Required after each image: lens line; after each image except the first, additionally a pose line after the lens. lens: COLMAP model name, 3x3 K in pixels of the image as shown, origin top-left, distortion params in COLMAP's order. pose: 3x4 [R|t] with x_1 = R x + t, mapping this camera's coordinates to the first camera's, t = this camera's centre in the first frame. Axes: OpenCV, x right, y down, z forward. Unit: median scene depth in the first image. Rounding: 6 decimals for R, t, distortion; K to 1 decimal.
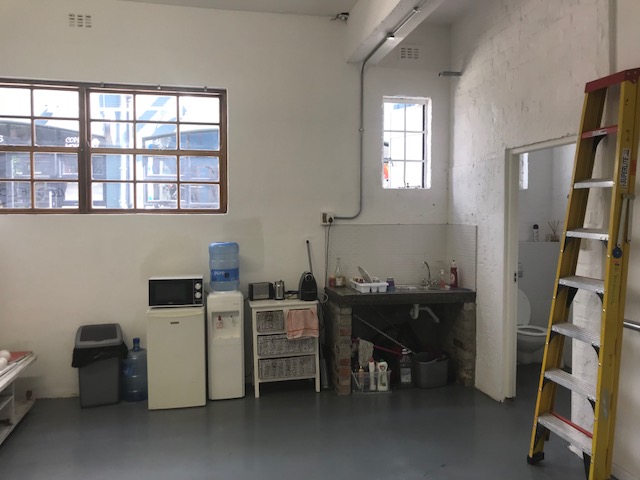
lens RADIAL K [[524.5, 0, 319.6], [0, 524.5, 235.0], [0, 0, 1]] dist [0.053481, -0.067966]
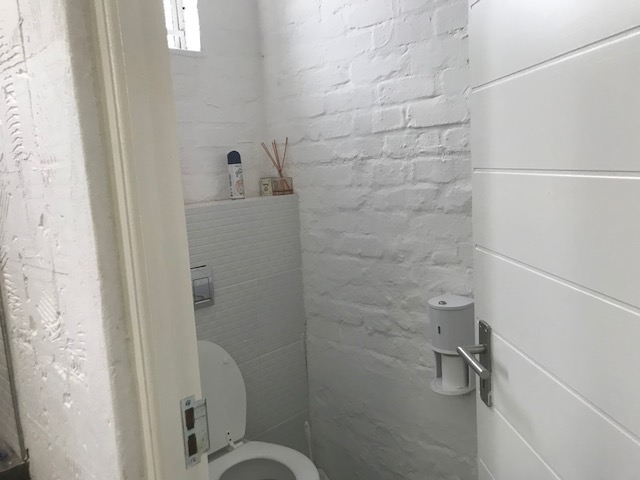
lens RADIAL K [[524.1, 0, 318.3], [0, 524.1, 232.6], [0, 0, 1]] dist [0.050198, -0.078409]
pose [[0.829065, -0.128033, 0.544297, 0.254250], [0.081058, 0.990669, 0.109565, 0.000662], [-0.553246, -0.046717, 0.831707, 0.665254]]
